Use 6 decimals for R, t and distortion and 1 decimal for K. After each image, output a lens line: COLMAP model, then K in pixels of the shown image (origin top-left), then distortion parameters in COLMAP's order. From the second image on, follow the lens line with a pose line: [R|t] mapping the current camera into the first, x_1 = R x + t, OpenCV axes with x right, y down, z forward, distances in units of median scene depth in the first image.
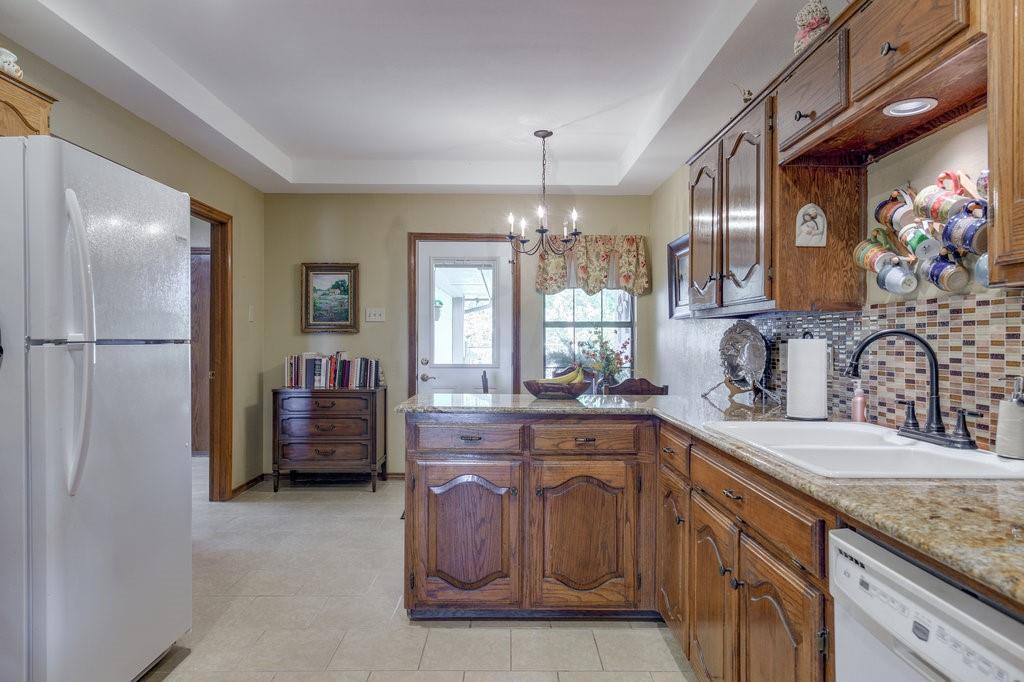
lens RADIAL K [[642.3, 0, 514.9], [0, 642.3, 336.1], [0, 0, 1]] dist [-0.001356, 0.000593]
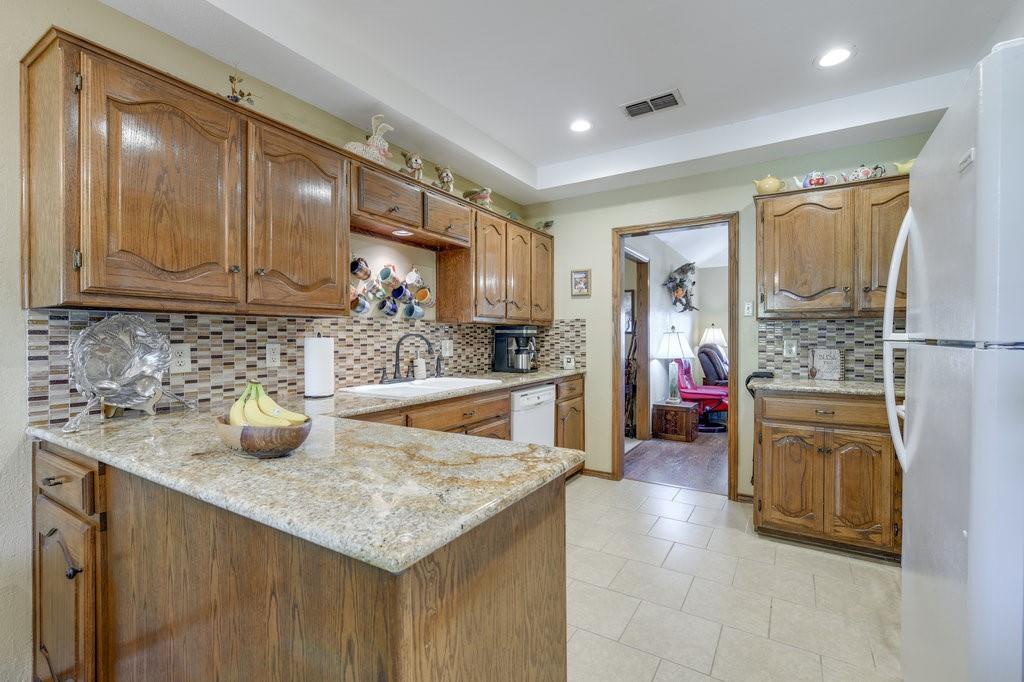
lens RADIAL K [[449.9, 0, 513.1], [0, 449.9, 338.7], [0, 0, 1]] dist [0.019362, 0.000087]
pose [[-0.842417, -0.003313, 0.538816, -0.523796], [-0.002383, 0.999994, 0.002423, 0.004184], [-0.538821, 0.000757, -0.842420, 2.015243]]
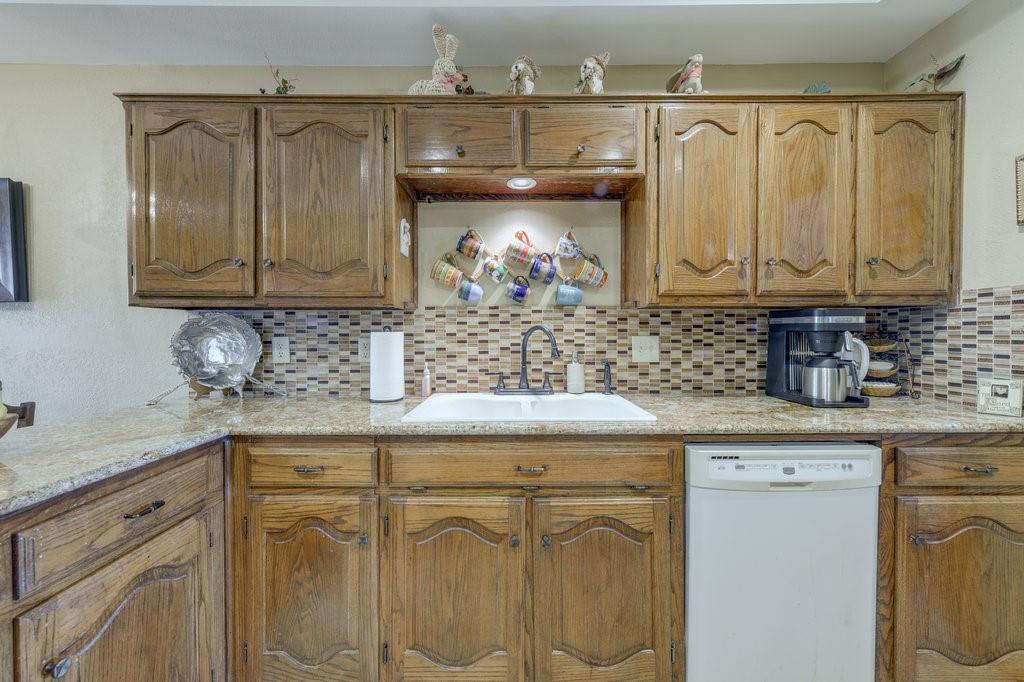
lens RADIAL K [[408.1, 0, 512.4], [0, 408.1, 333.0], [0, 0, 1]] dist [0.016717, 0.001085]
pose [[0.010152, -0.008593, 0.999912, -0.370690], [-0.002755, 0.999959, 0.008621, -0.001031], [-0.999945, -0.002842, 0.010128, 0.966719]]
